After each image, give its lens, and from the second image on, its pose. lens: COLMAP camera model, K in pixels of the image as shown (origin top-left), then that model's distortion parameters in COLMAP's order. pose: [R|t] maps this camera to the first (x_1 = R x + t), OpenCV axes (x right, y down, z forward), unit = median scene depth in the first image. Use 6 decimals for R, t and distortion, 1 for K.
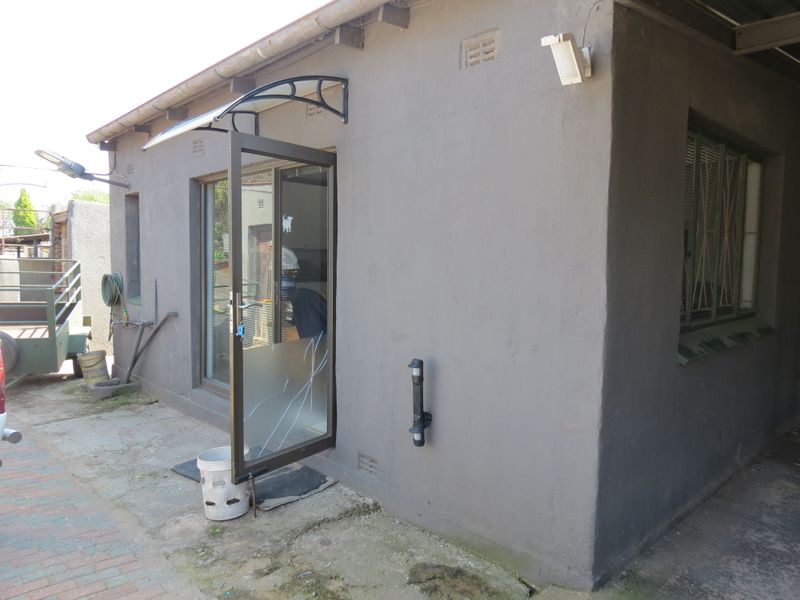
lens RADIAL K [[581.2, 0, 400.0], [0, 581.2, 300.0], [0, 0, 1]] dist [-0.031306, 0.017431]
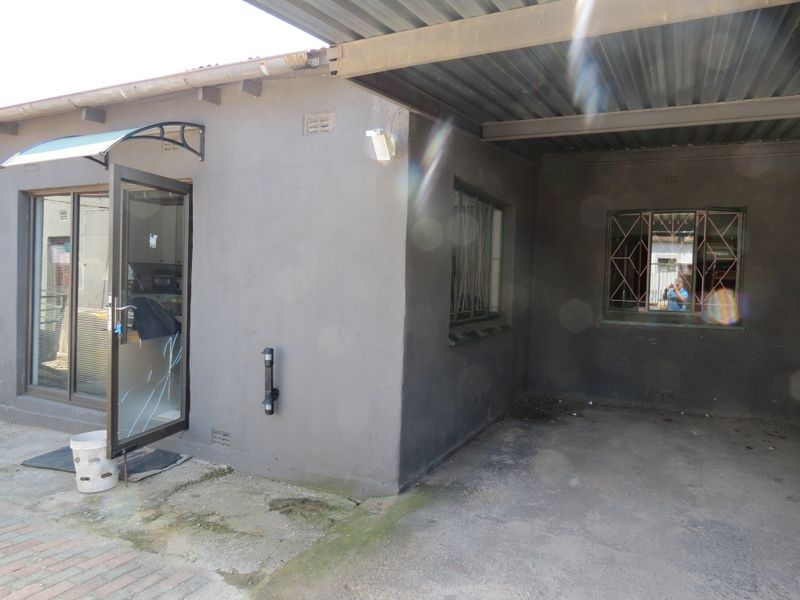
lens RADIAL K [[577.8, 0, 409.7], [0, 577.8, 301.0], [0, 0, 1]] dist [-0.028239, 0.007341]
pose [[0.929841, 0.002108, 0.367957, -0.149295], [0.008334, 0.999606, -0.026786, 0.032169], [-0.367868, 0.027973, 0.929457, -0.326086]]
